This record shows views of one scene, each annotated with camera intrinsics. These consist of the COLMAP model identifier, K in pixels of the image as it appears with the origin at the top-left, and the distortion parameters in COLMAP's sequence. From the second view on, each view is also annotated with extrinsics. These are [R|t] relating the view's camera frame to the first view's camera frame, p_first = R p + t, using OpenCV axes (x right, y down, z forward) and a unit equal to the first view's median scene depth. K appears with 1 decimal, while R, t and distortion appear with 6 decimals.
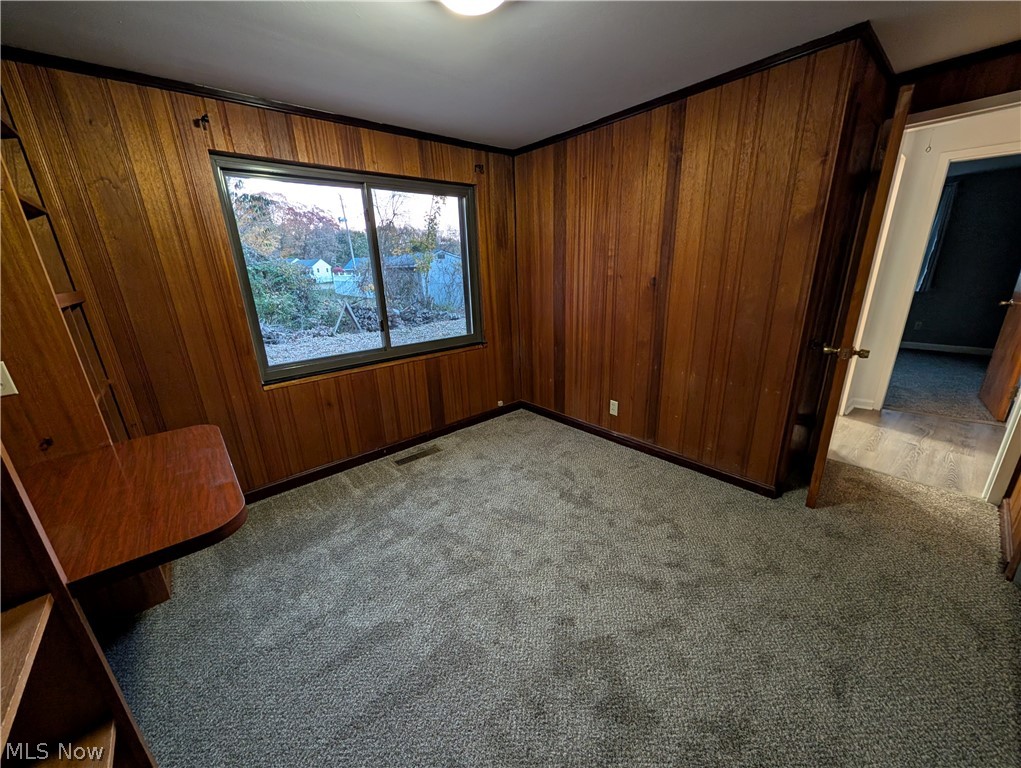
lens RADIAL K [[387.1, 0, 509.8], [0, 387.1, 388.8], [0, 0, 1]] dist [-0.000353, 0.000483]
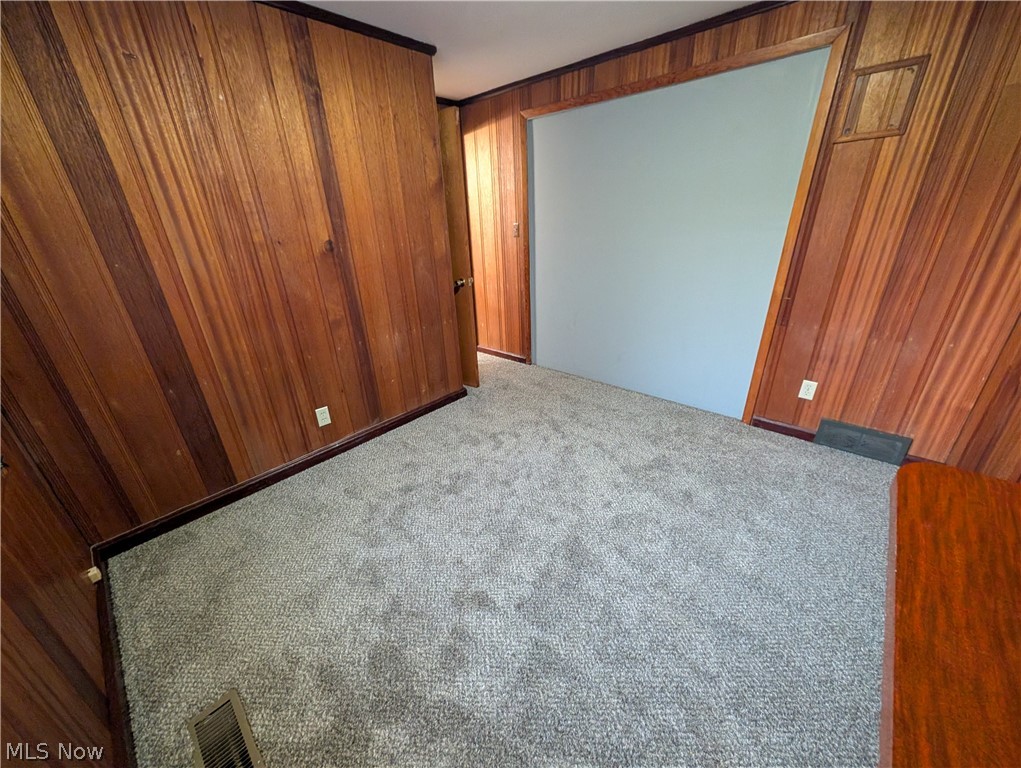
lens RADIAL K [[387.1, 0, 508.5], [0, 387.1, 388.0], [0, 0, 1]] dist [-0.000353, 0.000483]
pose [[-0.119807, -0.364805, 0.923344, -0.463767], [0.345342, 0.856649, 0.383264, -0.166168], [-0.930798, 0.364787, 0.023350, 0.607437]]
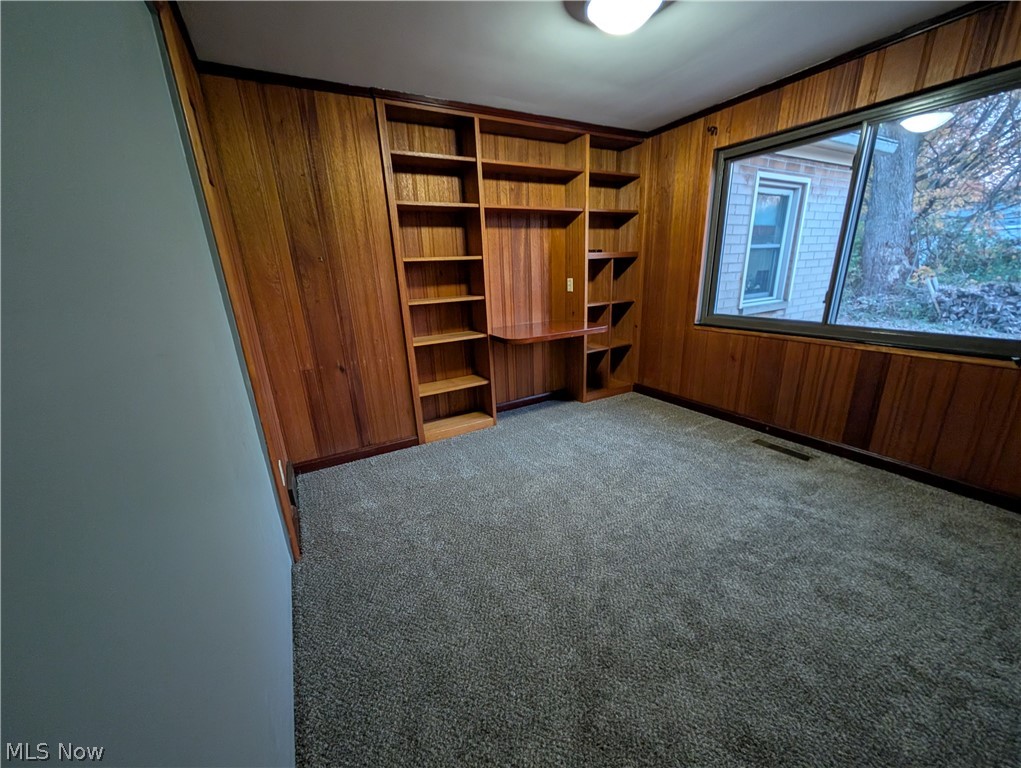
lens RADIAL K [[387.1, 0, 504.5], [0, 387.1, 389.2], [0, 0, 1]] dist [-0.000353, 0.000483]
pose [[-0.198796, 0.335203, -0.920934, 0.624701], [-0.249739, 0.891341, 0.378341, -0.118096], [0.947687, 0.305206, -0.093482, 0.439699]]
